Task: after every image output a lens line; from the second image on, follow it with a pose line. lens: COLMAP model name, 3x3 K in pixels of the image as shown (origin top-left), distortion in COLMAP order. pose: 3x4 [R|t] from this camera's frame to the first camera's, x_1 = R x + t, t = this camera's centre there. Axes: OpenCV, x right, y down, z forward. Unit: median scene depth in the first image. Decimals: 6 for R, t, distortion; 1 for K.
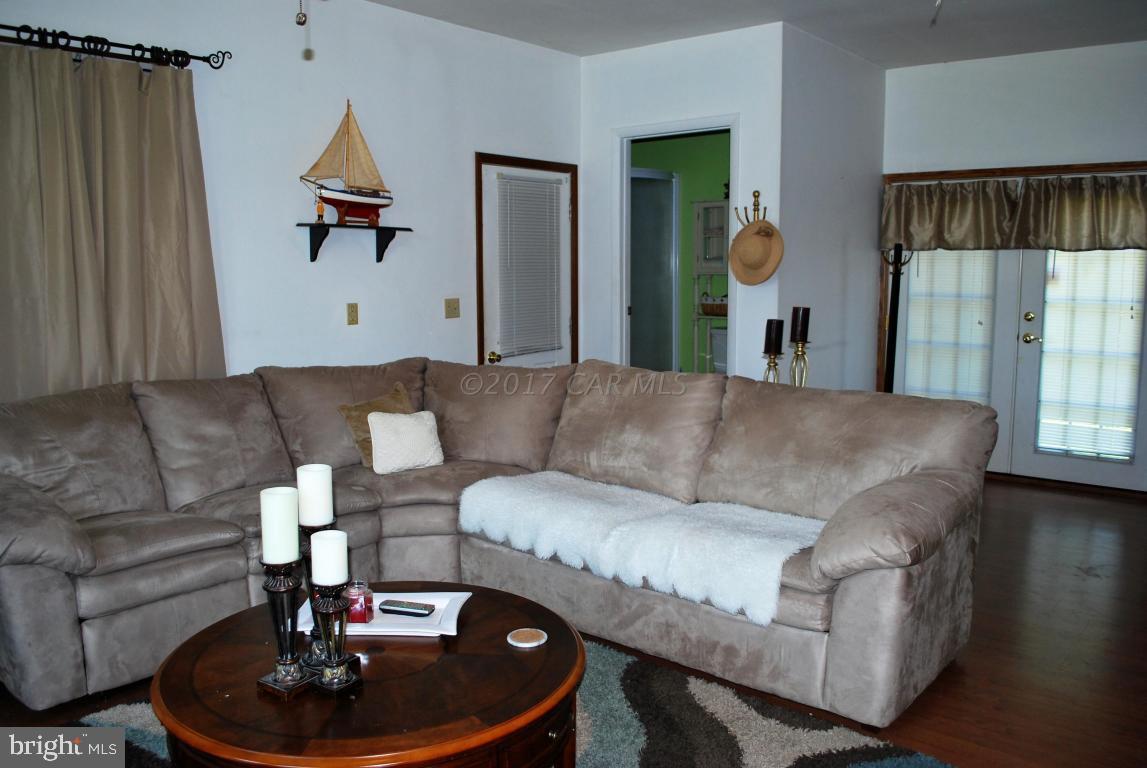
lens RADIAL K [[900.4, 0, 581.9], [0, 900.4, 385.7], [0, 0, 1]] dist [-0.079201, 0.001871]
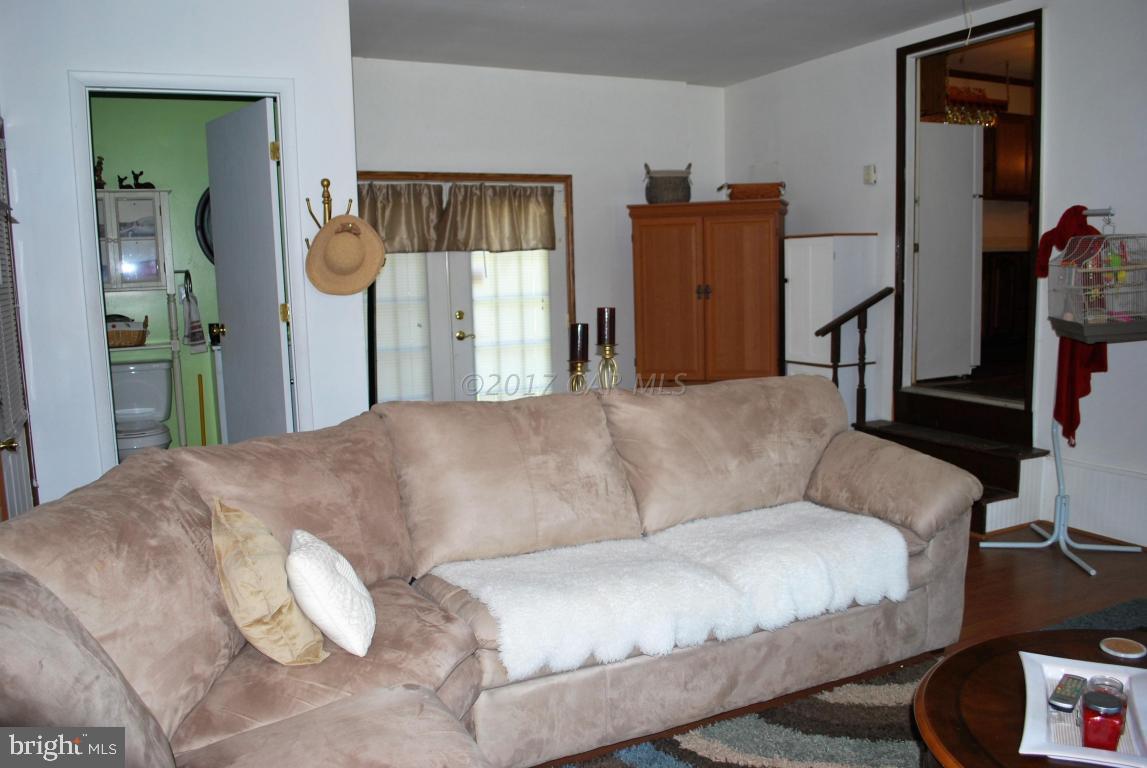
lens RADIAL K [[900.4, 0, 582.2], [0, 900.4, 382.8], [0, 0, 1]] dist [-0.079201, 0.001871]
pose [[0.411515, -0.123745, 0.902963, -0.446920], [0.141545, 0.987396, 0.070809, -0.057701], [-0.900345, 0.098671, 0.423844, 0.450828]]
